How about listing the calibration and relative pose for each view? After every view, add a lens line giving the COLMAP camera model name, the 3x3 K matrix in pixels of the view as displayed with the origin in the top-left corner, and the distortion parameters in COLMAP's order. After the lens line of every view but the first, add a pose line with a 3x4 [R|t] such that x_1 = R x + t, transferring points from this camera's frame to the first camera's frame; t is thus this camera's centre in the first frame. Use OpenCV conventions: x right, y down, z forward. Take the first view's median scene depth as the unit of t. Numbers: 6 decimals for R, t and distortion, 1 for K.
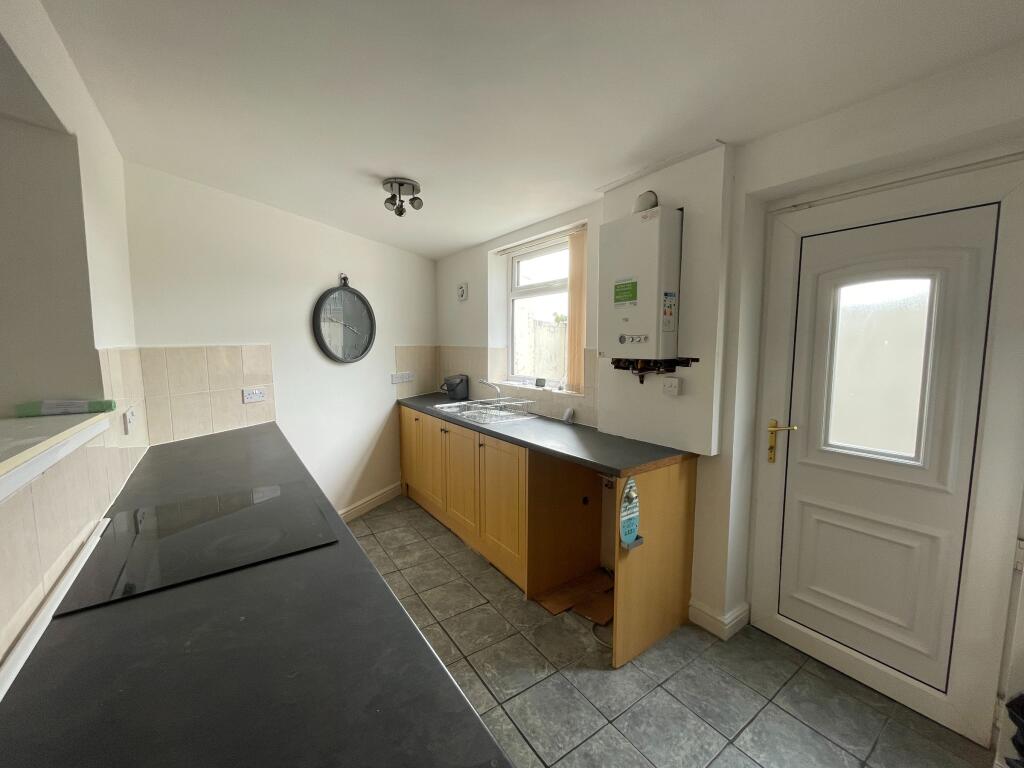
lens RADIAL K [[413.2, 0, 510.3], [0, 413.2, 381.7], [0, 0, 1]] dist [-0.003345, -0.000090]
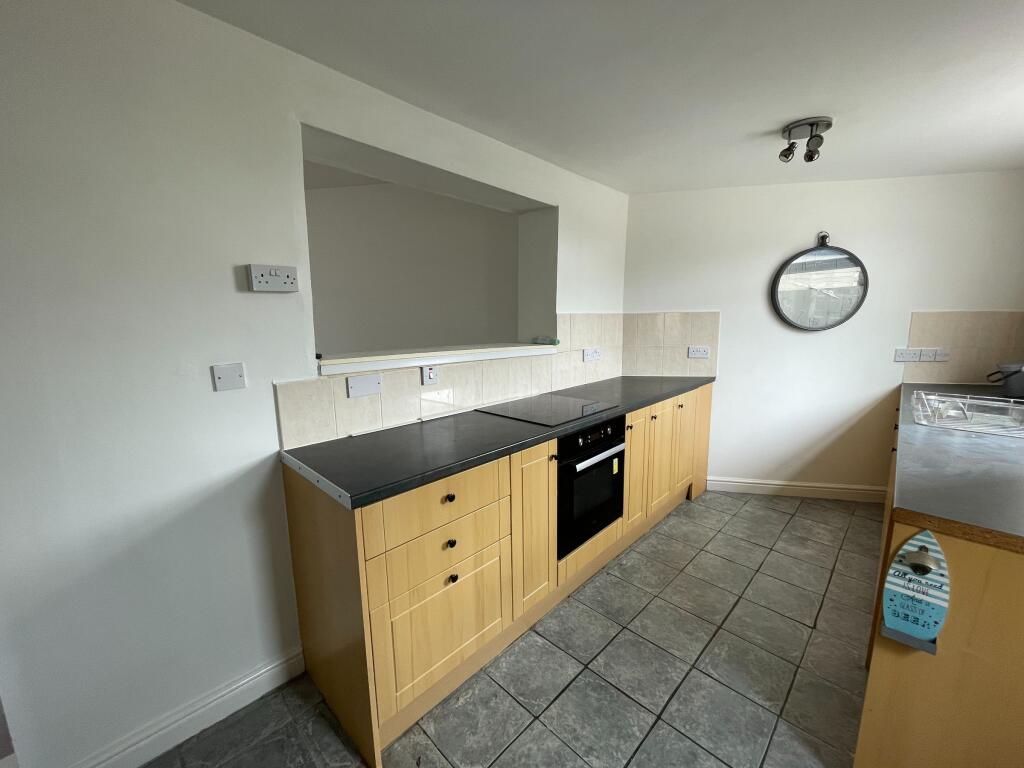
lens RADIAL K [[413.2, 0, 511.8], [0, 413.2, 384.8], [0, 0, 1]] dist [-0.003345, -0.000090]
pose [[0.190051, 0.158659, -0.968869, 0.658740], [-0.084639, 0.985829, 0.144834, -0.005804], [0.978119, 0.054478, 0.200786, 0.282350]]
